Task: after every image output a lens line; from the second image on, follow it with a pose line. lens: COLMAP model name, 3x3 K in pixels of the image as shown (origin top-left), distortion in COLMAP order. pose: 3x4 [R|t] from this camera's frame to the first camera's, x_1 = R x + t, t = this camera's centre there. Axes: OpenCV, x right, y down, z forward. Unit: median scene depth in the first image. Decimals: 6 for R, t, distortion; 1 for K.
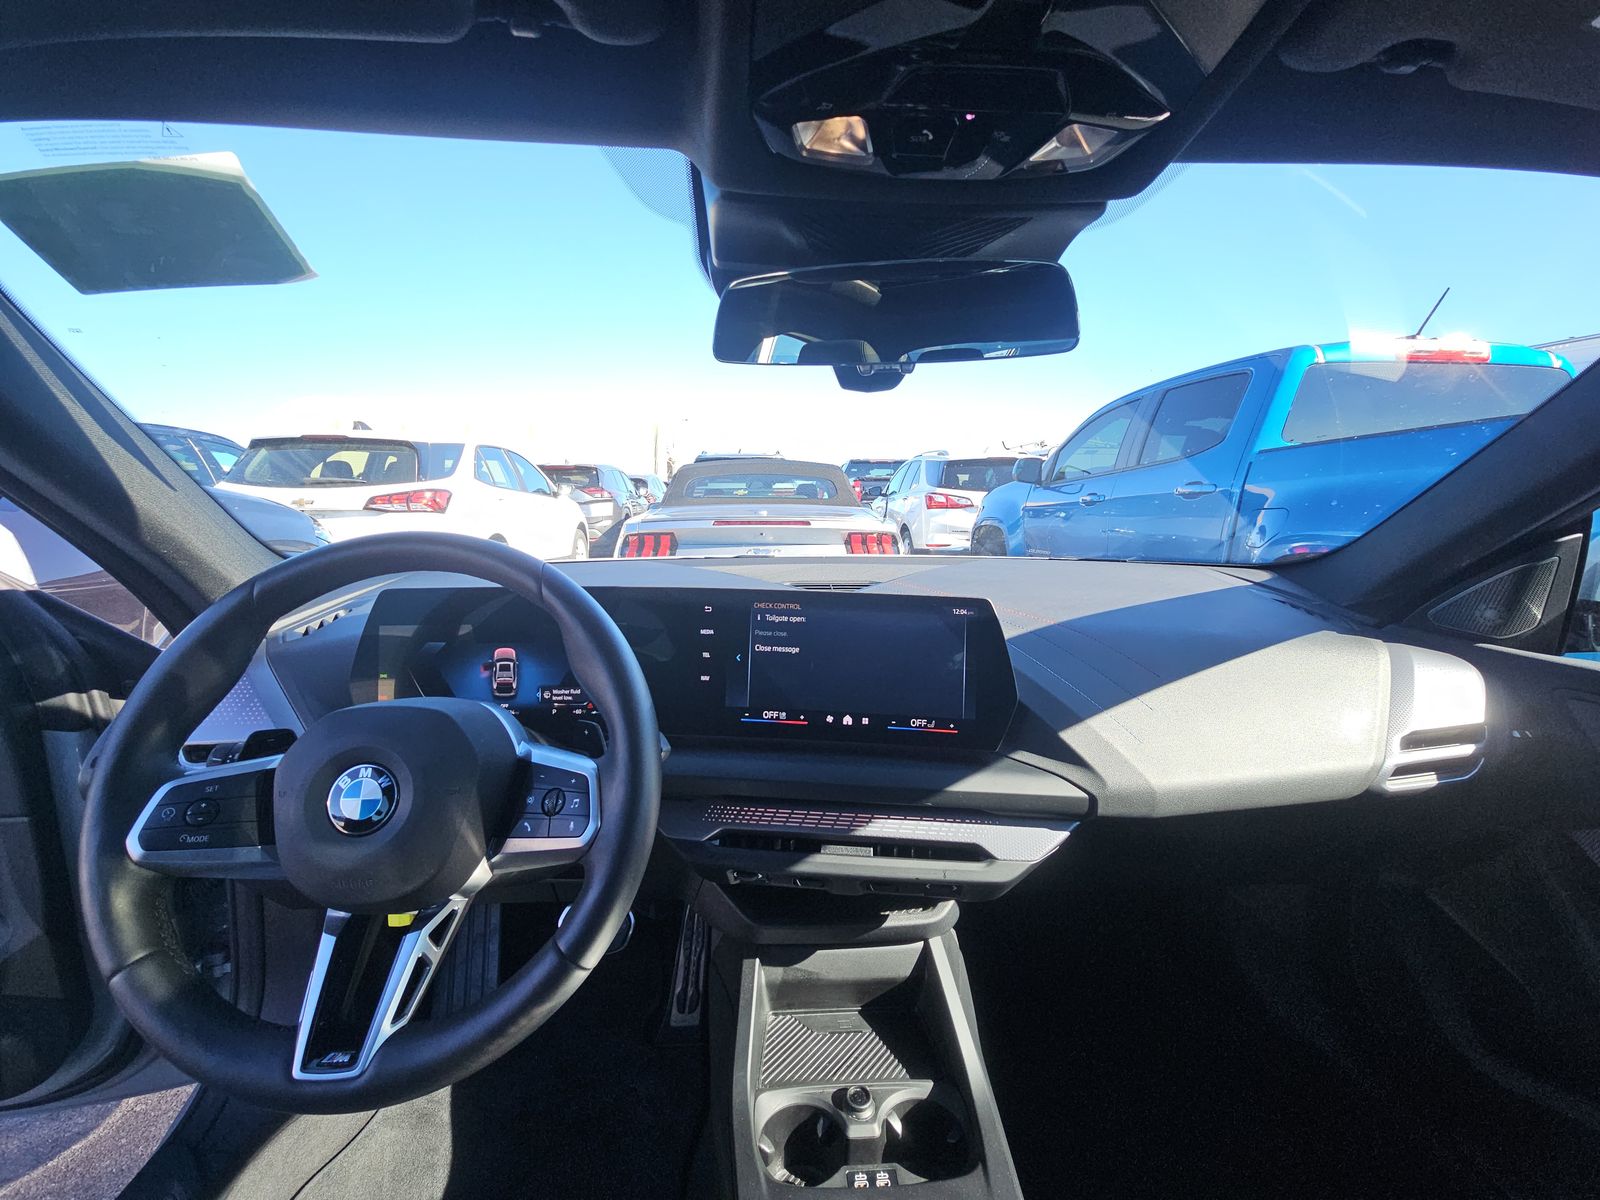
lens RADIAL K [[644.5, 0, 798.6], [0, 644.5, 593.3], [0, 0, 1]] dist [0.000854, -0.000242]
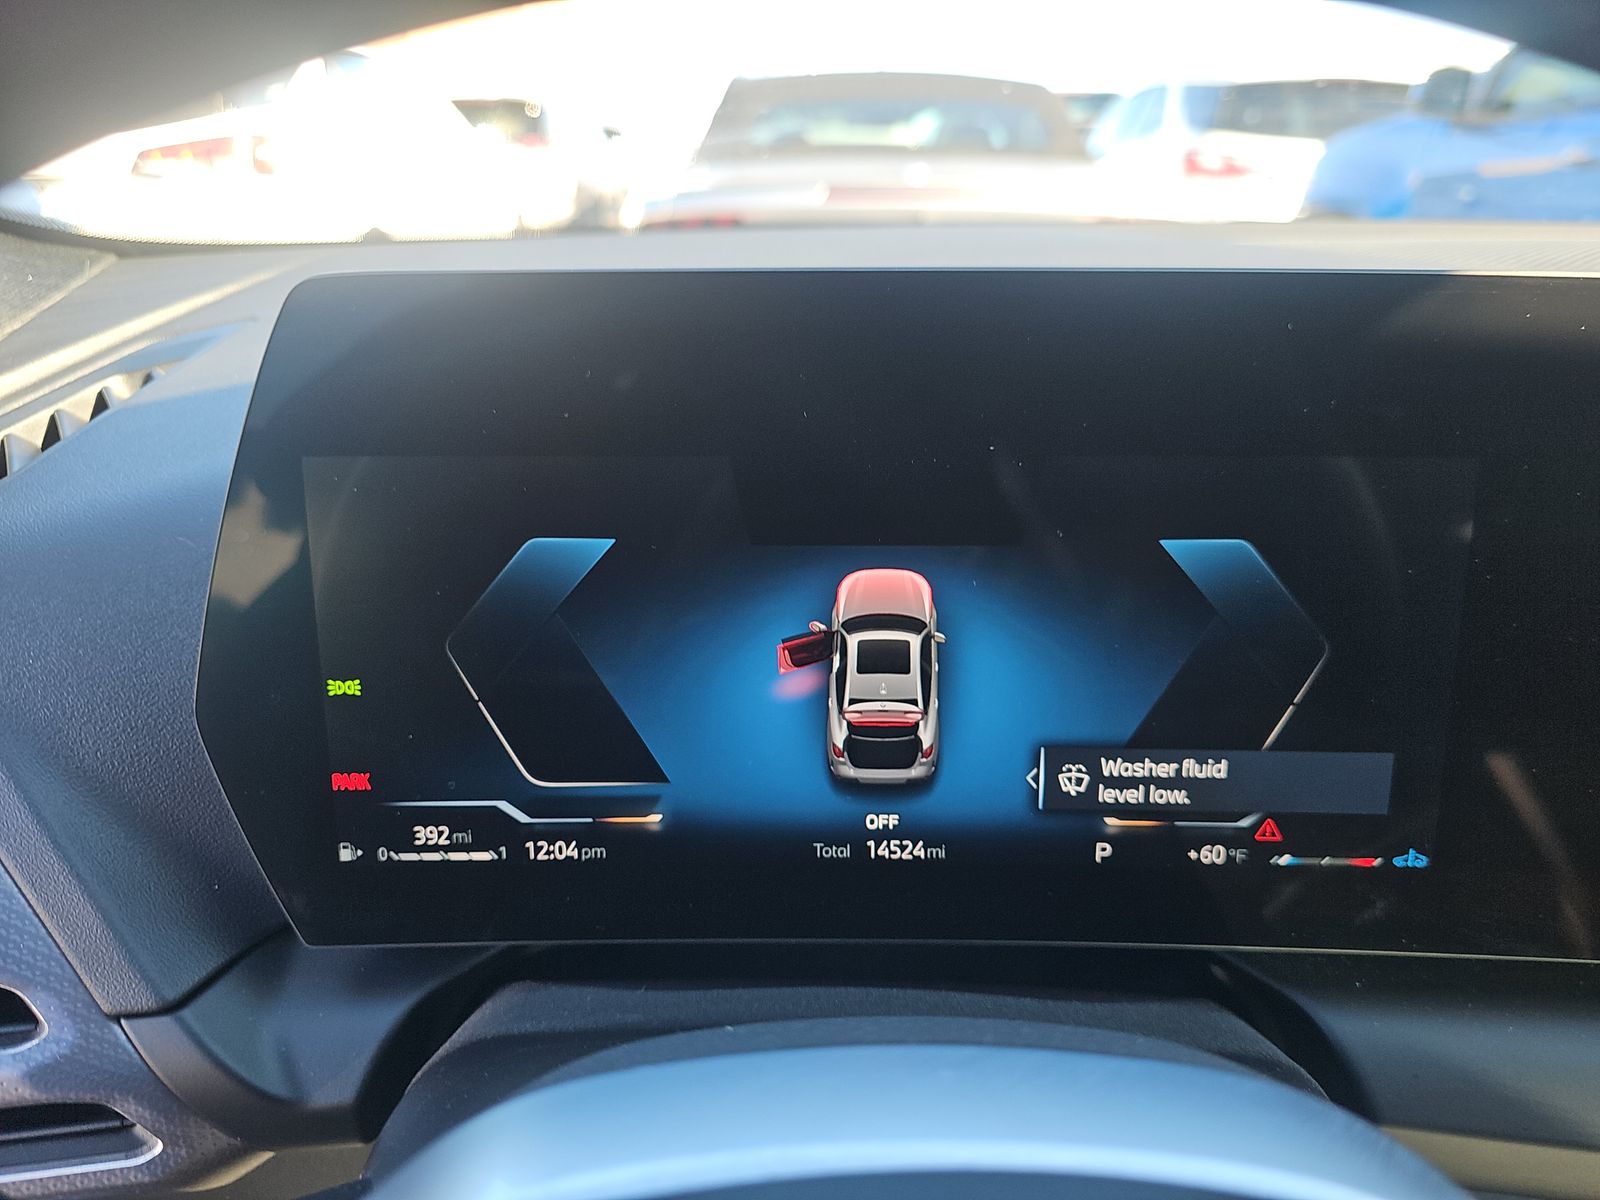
lens RADIAL K [[1060.6, 0, 800.0], [0, 1060.6, 600.0], [0, 0, 1]] dist [0.018265, -0.028724]
pose [[0.998450, 0.020319, -0.051818, -0.466036], [-0.007816, 0.972943, 0.230912, 0.014849], [0.055108, -0.230149, 0.971594, 0.656895]]
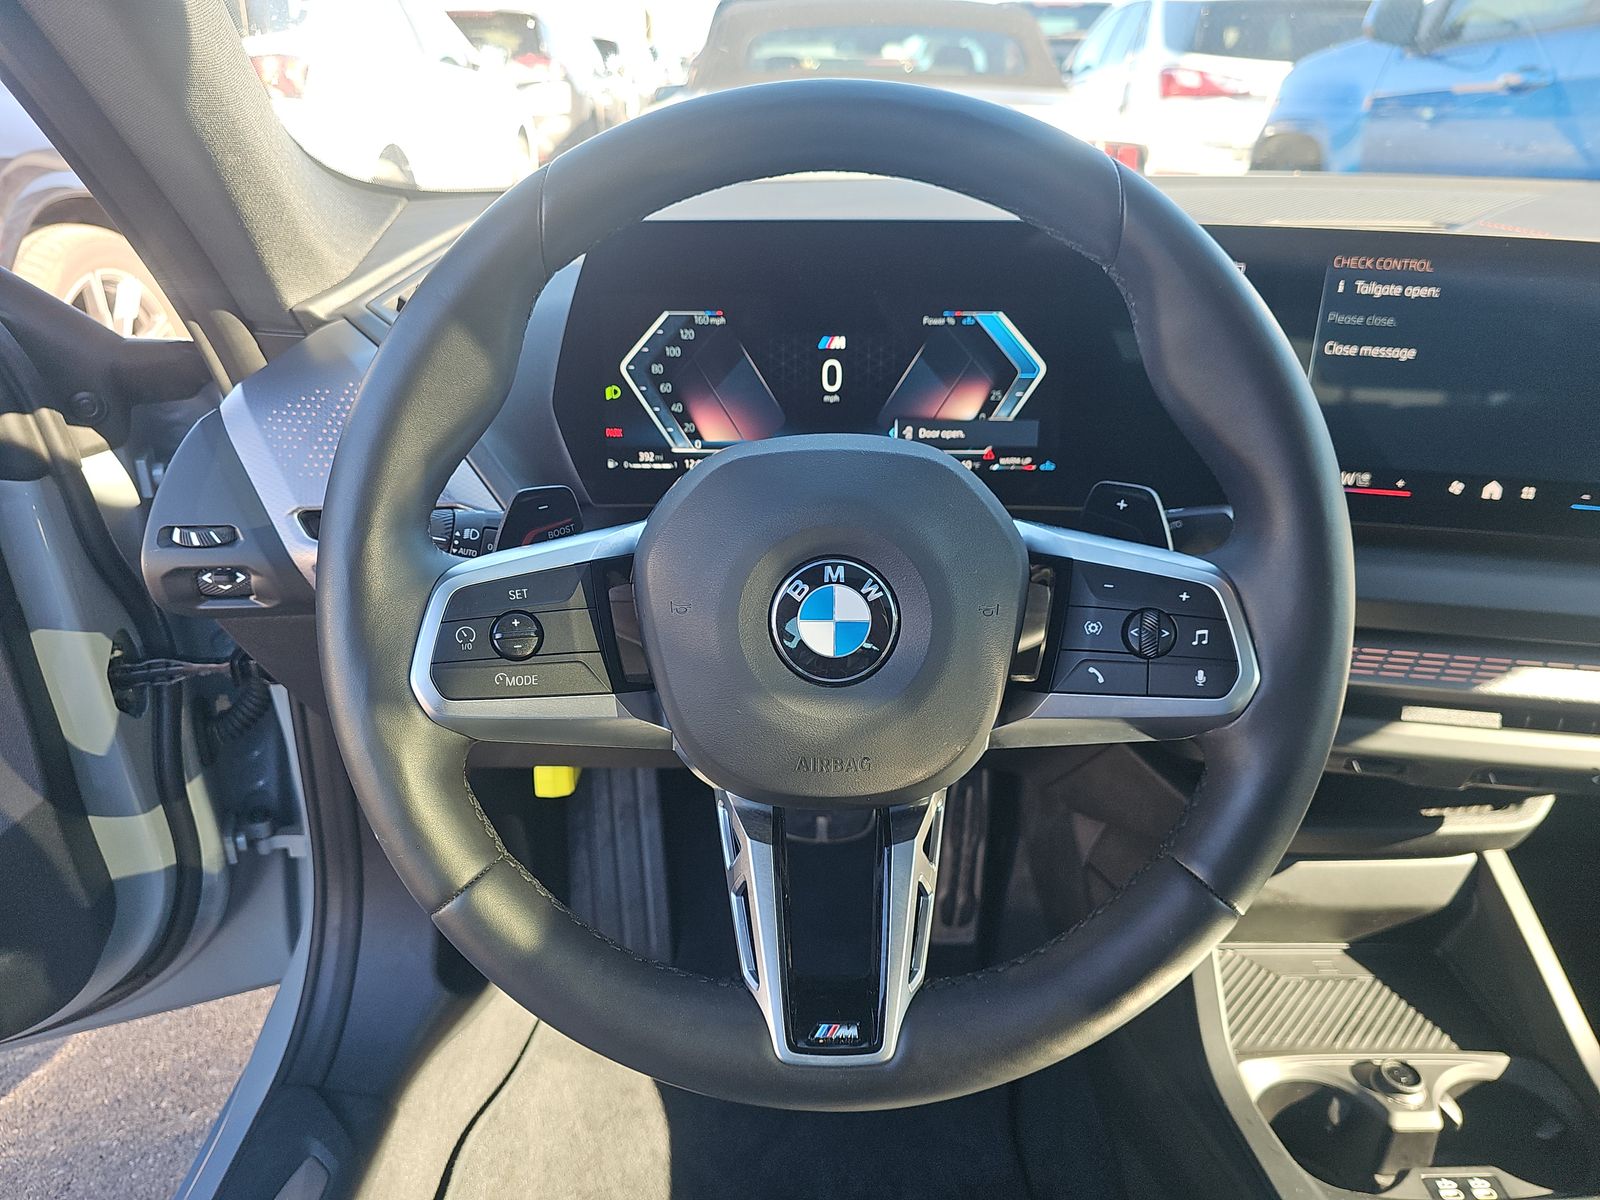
lens RADIAL K [[1060.6, 0, 800.0], [0, 1060.6, 600.0], [0, 0, 1]] dist [0.018265, -0.028724]
pose [[0.998777, 0.025176, -0.042550, -0.440817], [-0.011145, 0.953135, 0.302341, 0.023763], [0.048168, -0.301497, 0.952250, 0.109029]]
